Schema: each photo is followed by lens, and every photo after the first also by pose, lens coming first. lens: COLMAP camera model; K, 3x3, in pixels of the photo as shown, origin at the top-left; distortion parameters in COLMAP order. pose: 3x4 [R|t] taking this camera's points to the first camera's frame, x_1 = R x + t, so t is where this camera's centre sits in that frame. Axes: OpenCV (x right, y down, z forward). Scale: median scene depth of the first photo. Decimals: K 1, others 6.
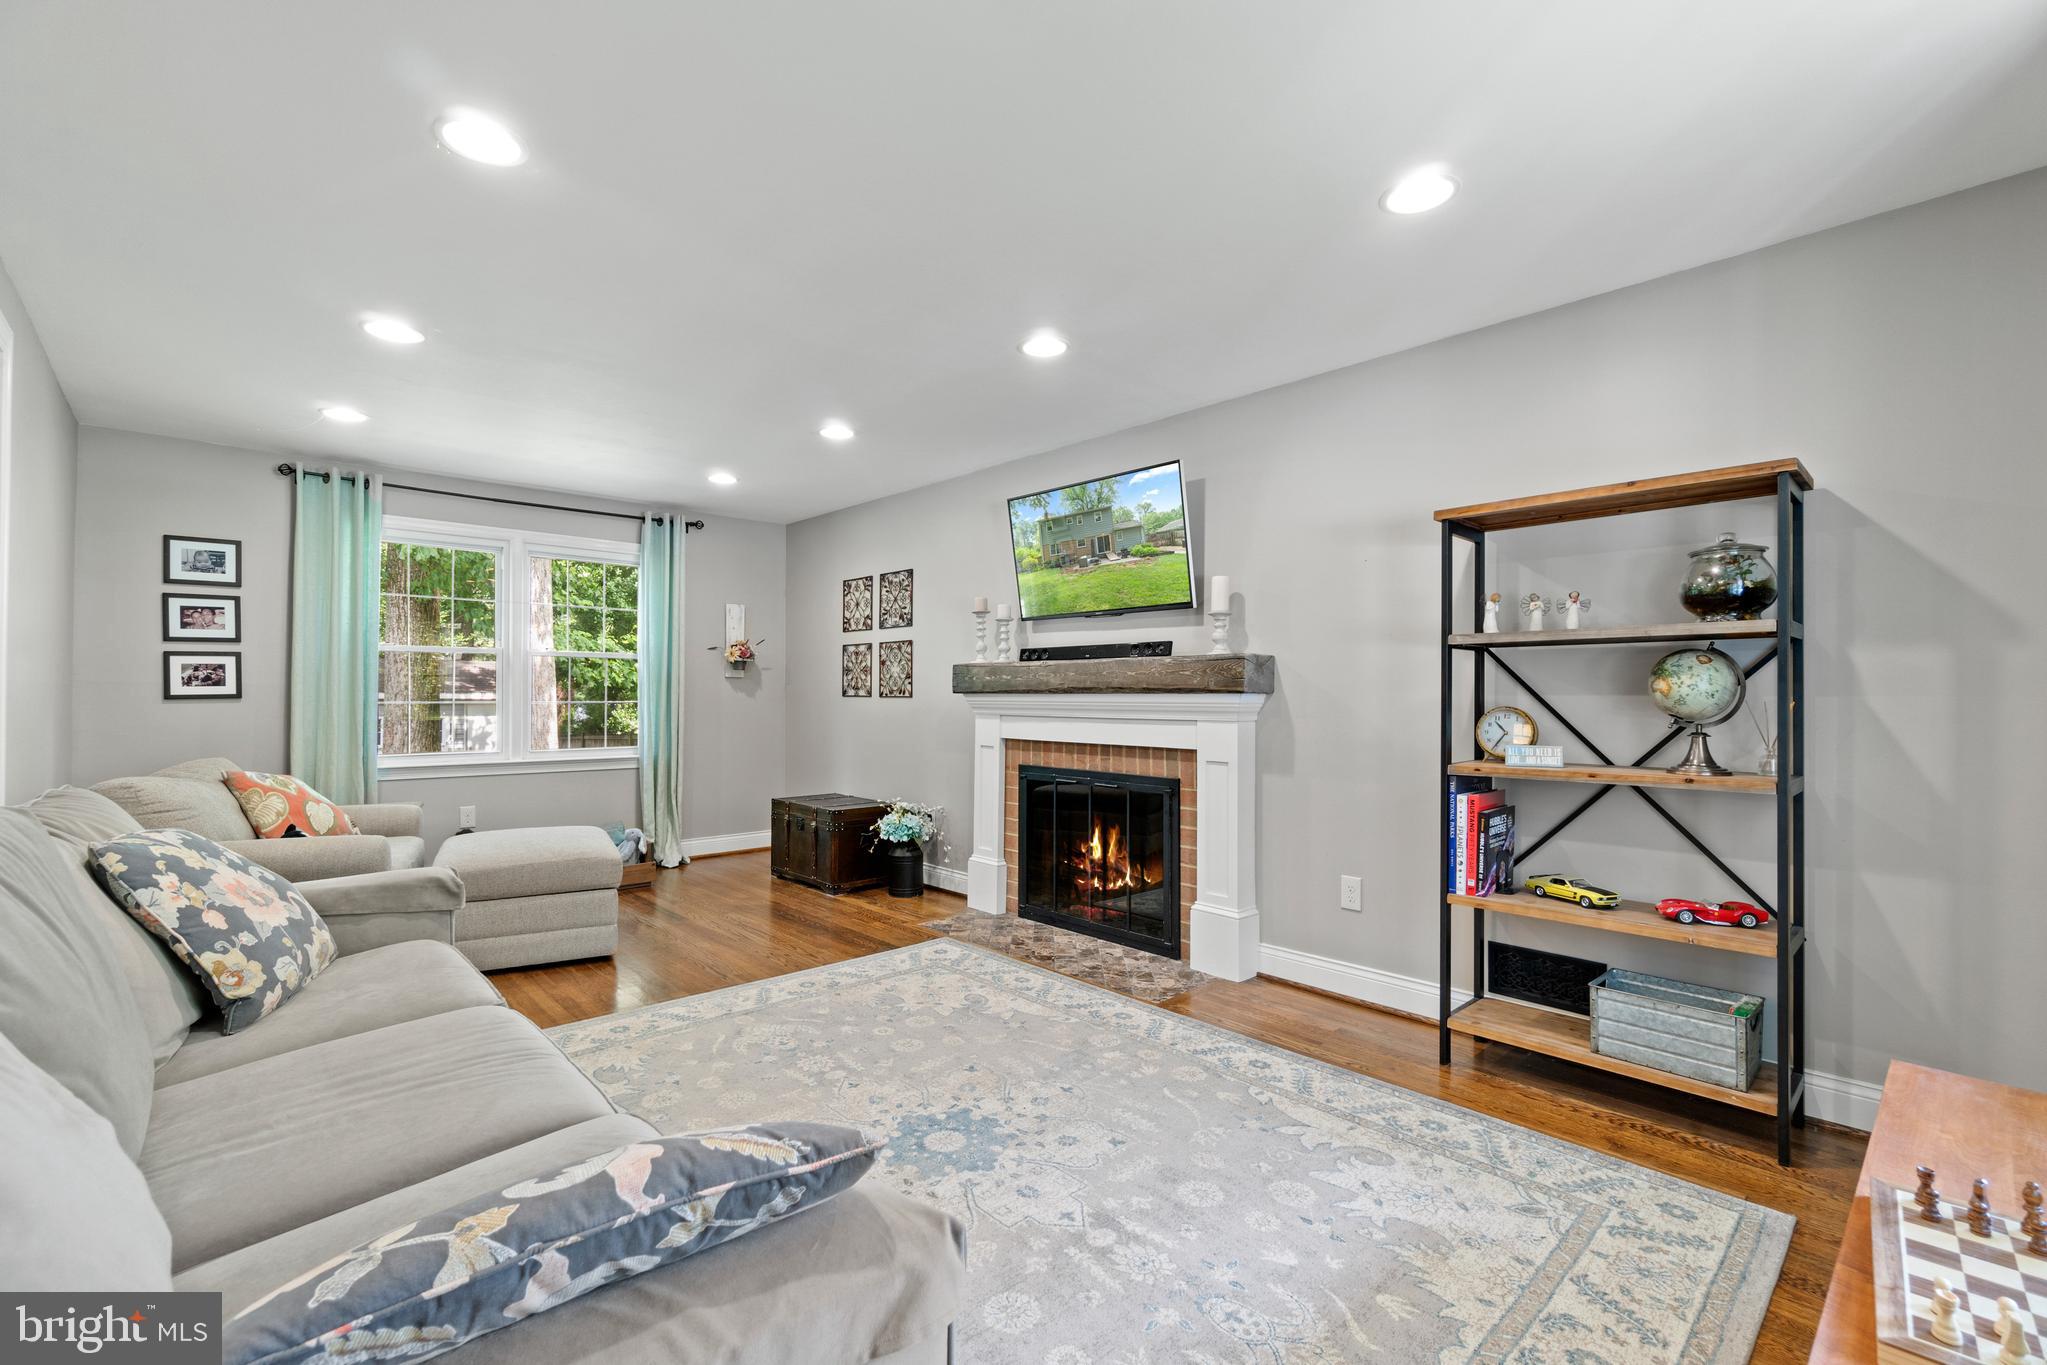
lens RADIAL K [[888.5, 0, 1004.7], [0, 888.5, 697.0], [0, 0, 1]] dist [-0.004041, 0.001056]
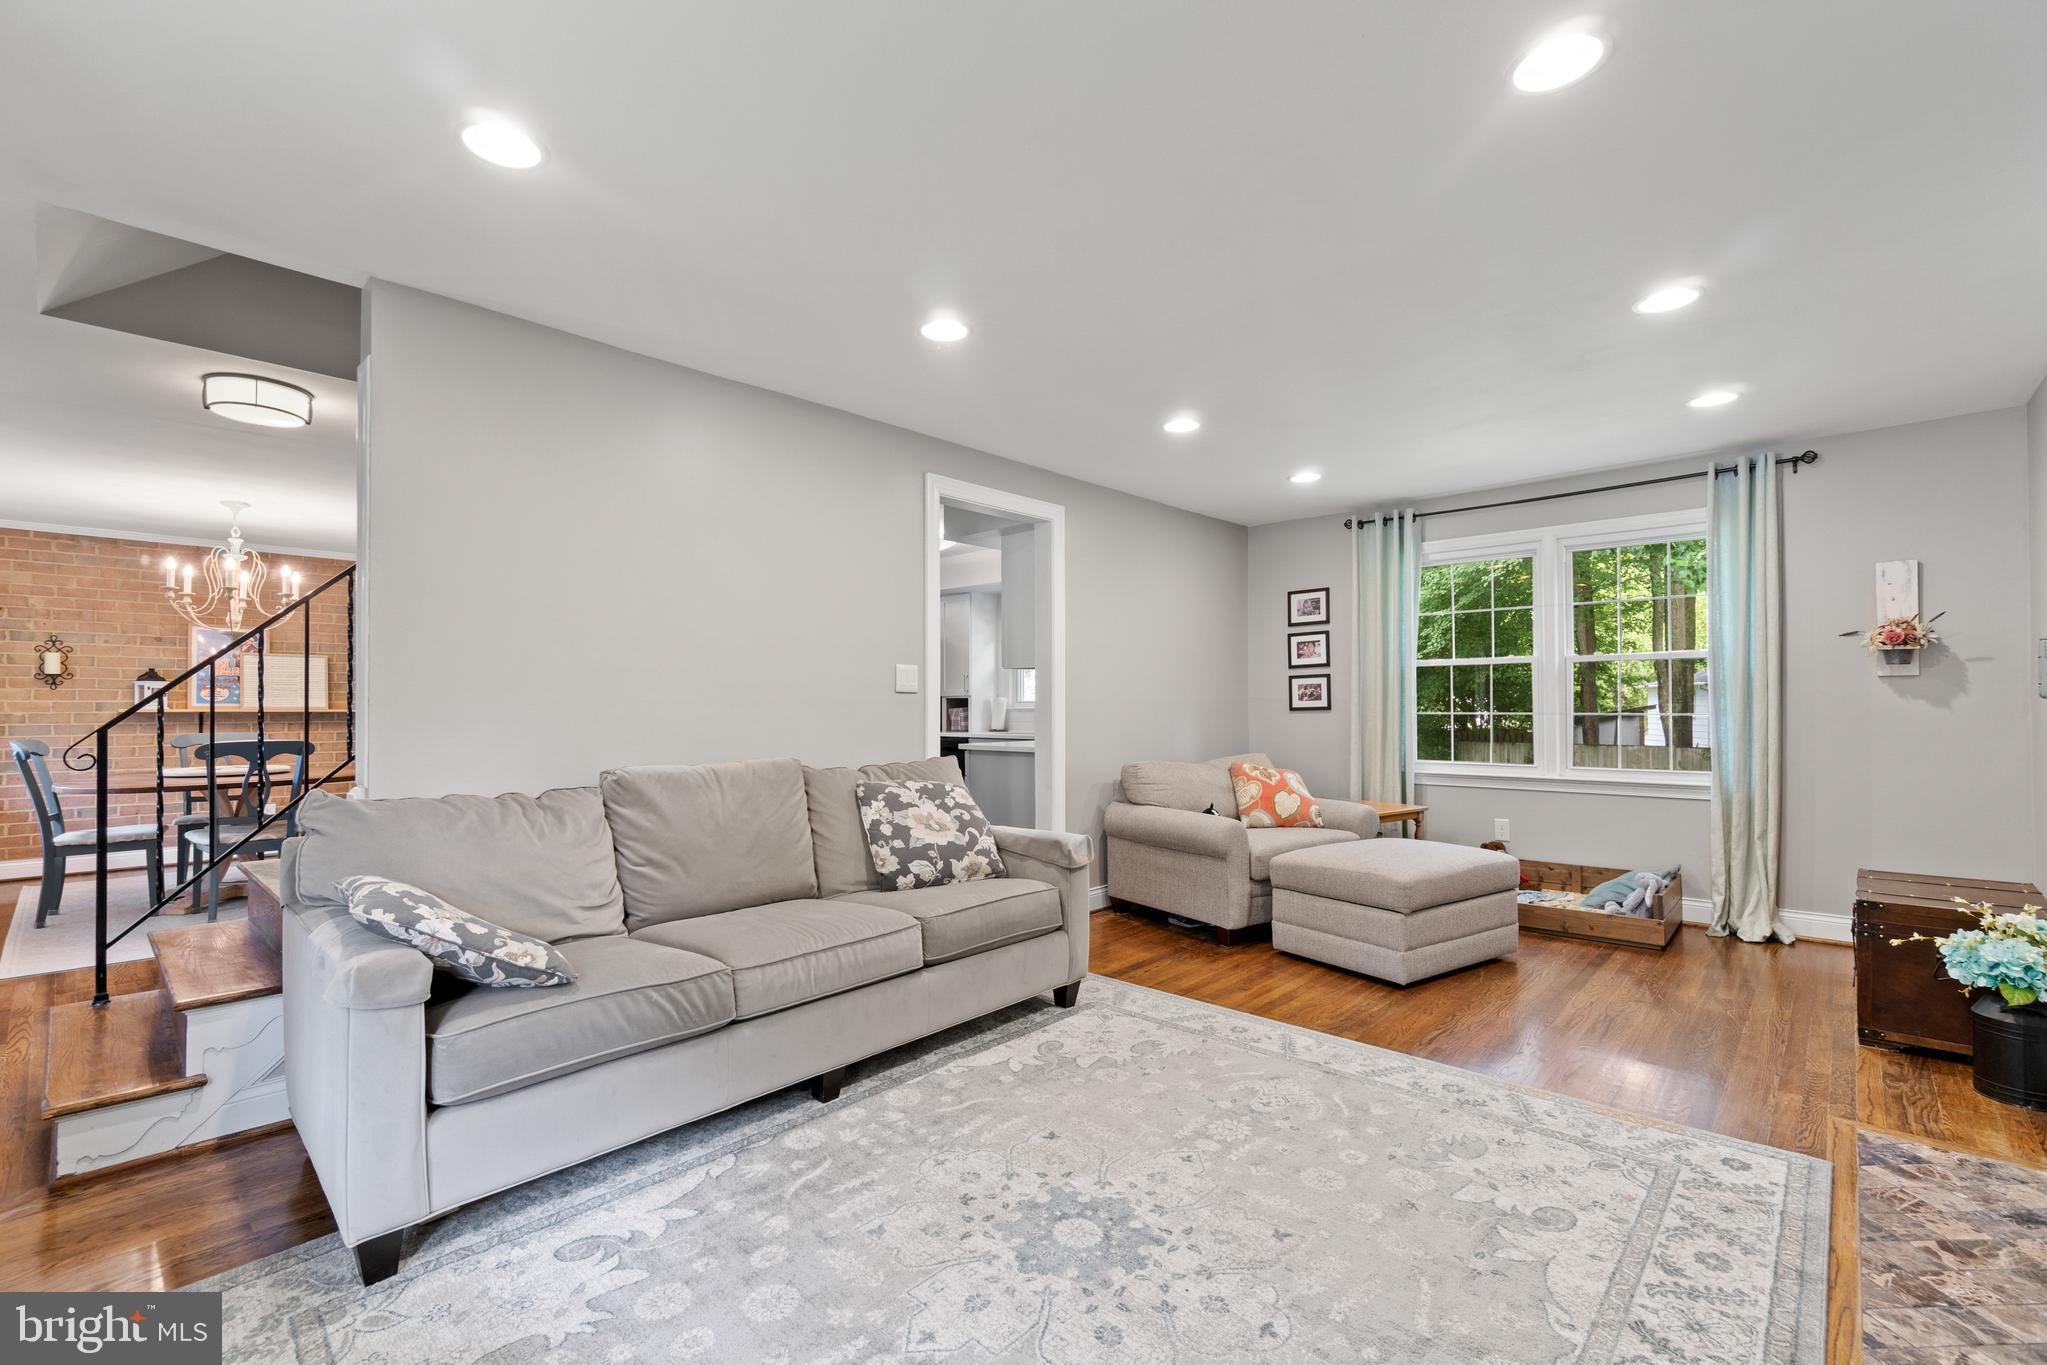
lens RADIAL K [[888.5, 0, 1006.2], [0, 888.5, 701.6], [0, 0, 1]] dist [-0.004041, 0.001056]
pose [[0.078229, -0.009851, -0.996887, 0.492391], [0.003174, 0.999949, -0.009632, 0.000797], [0.996930, -0.002411, 0.078257, 0.549571]]
